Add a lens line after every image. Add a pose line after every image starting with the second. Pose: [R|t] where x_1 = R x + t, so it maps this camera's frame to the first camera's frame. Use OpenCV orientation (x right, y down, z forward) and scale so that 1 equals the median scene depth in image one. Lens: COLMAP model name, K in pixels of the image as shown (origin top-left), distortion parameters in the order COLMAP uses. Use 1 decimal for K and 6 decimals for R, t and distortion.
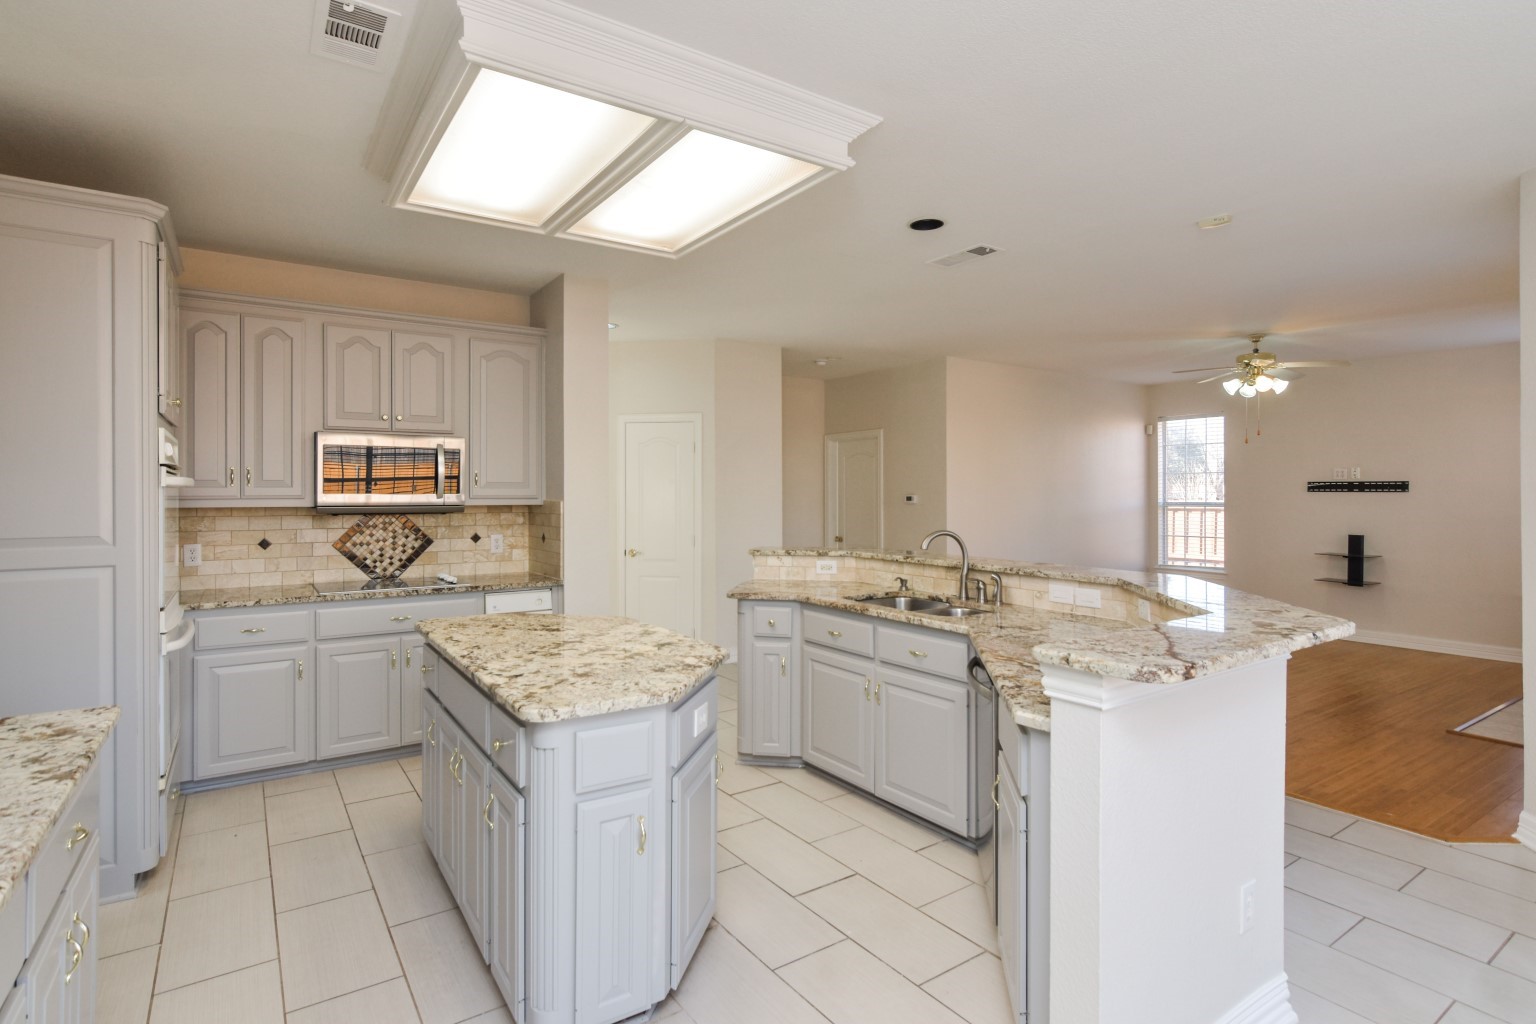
lens RADIAL K [[767.3, 0, 771.3], [0, 767.3, 497.5], [0, 0, 1]] dist [-0.017900, 0.012681]
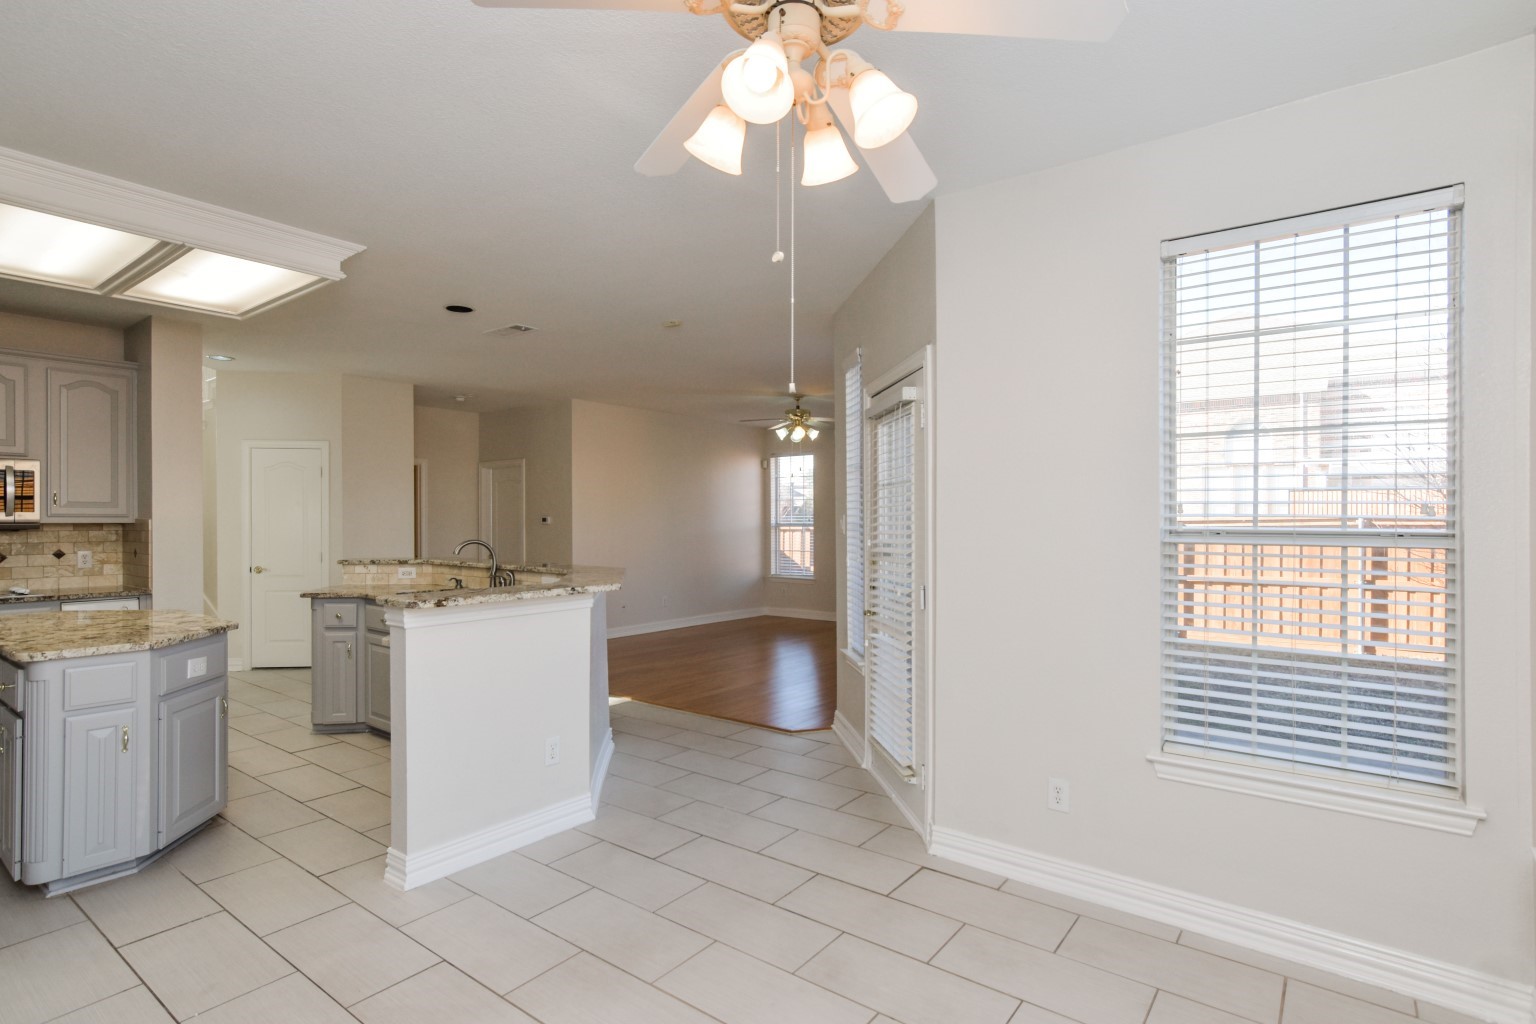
lens RADIAL K [[767.3, 0, 768.2], [0, 767.3, 523.6], [0, 0, 1]] dist [-0.017900, 0.012681]
pose [[0.950588, -0.001215, 0.310454, 0.236892], [0.001019, 0.999999, 0.000793, 0.011022], [-0.310455, -0.000437, 0.950588, -0.335152]]
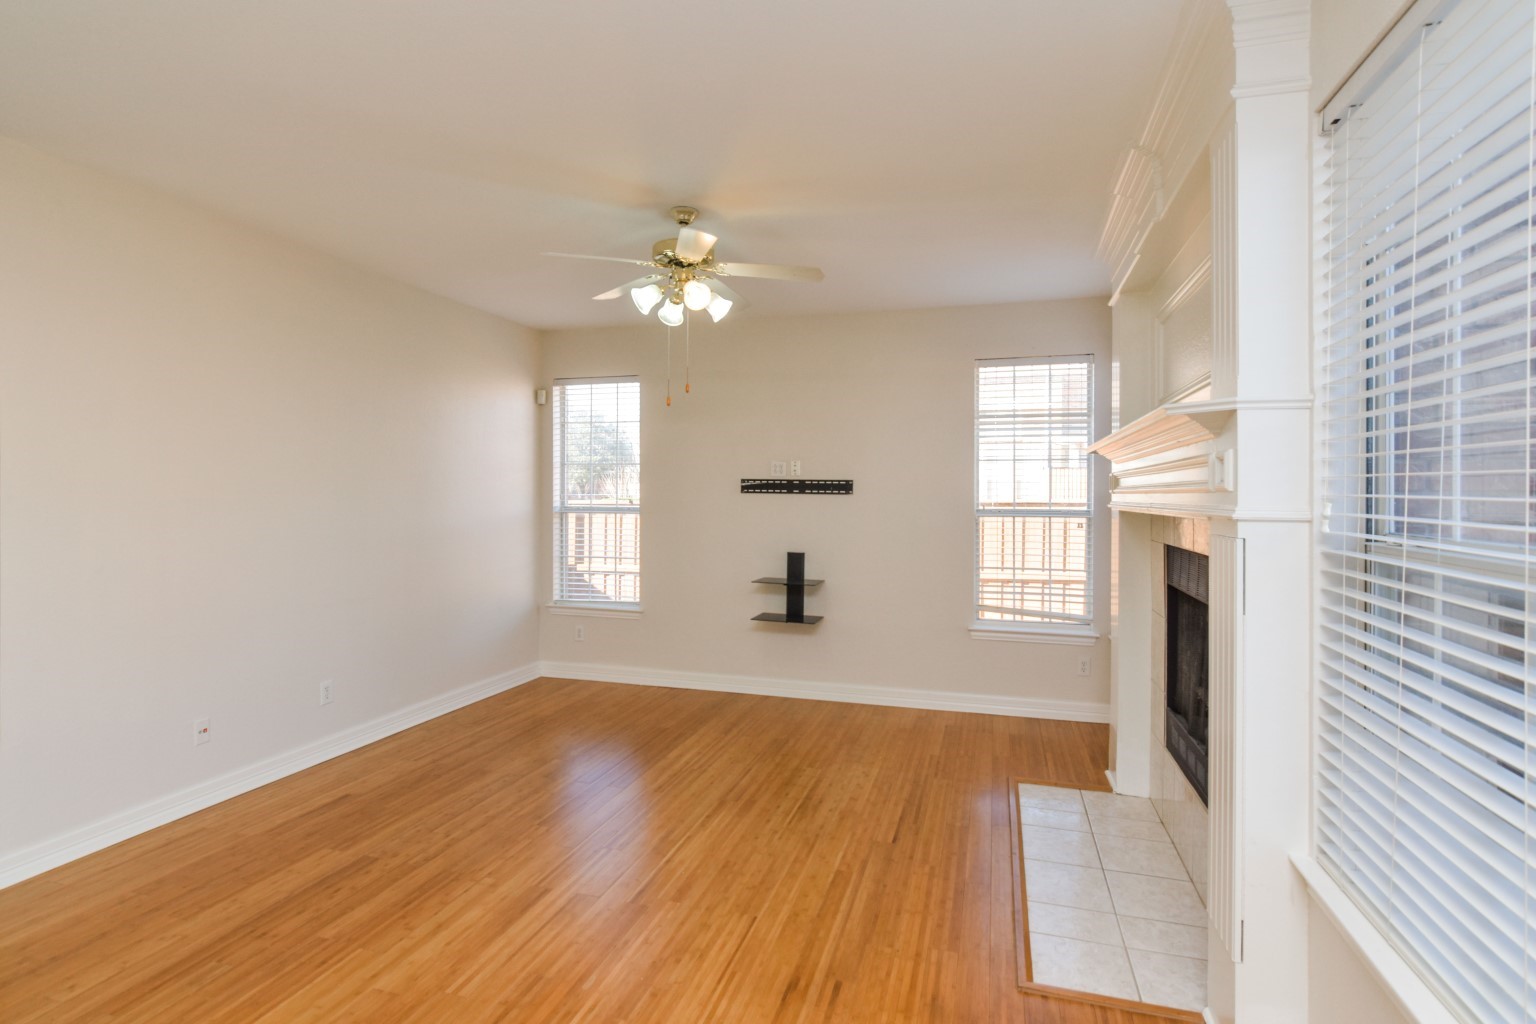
lens RADIAL K [[767.3, 0, 768.0], [0, 767.3, 503.2], [0, 0, 1]] dist [-0.017900, 0.012681]
pose [[0.772472, -0.003387, 0.635040, 0.450206], [-0.005044, 0.999922, 0.011469, -0.010791], [-0.635029, -0.012063, 0.772394, 0.725840]]
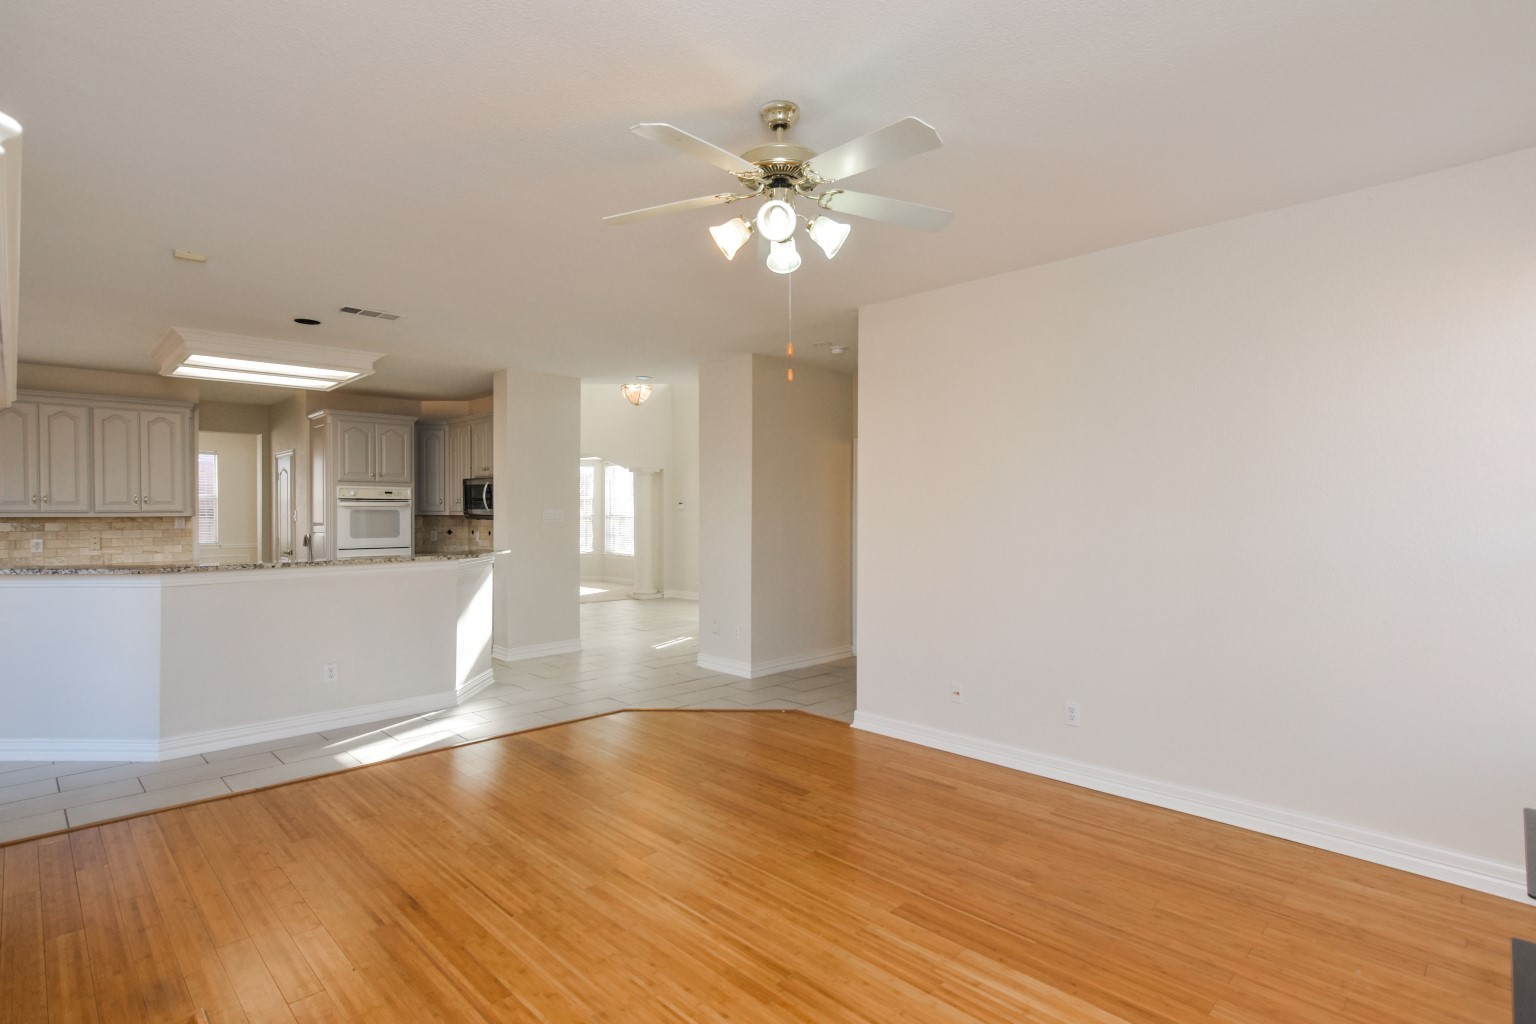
lens RADIAL K [[767.3, 0, 765.5], [0, 767.3, 514.9], [0, 0, 1]] dist [-0.017900, 0.012681]
pose [[0.183170, 0.004646, -0.983070, 1.407413], [-0.004075, 0.999984, 0.003966, -0.000467], [0.983073, 0.003280, 0.183186, 1.252030]]
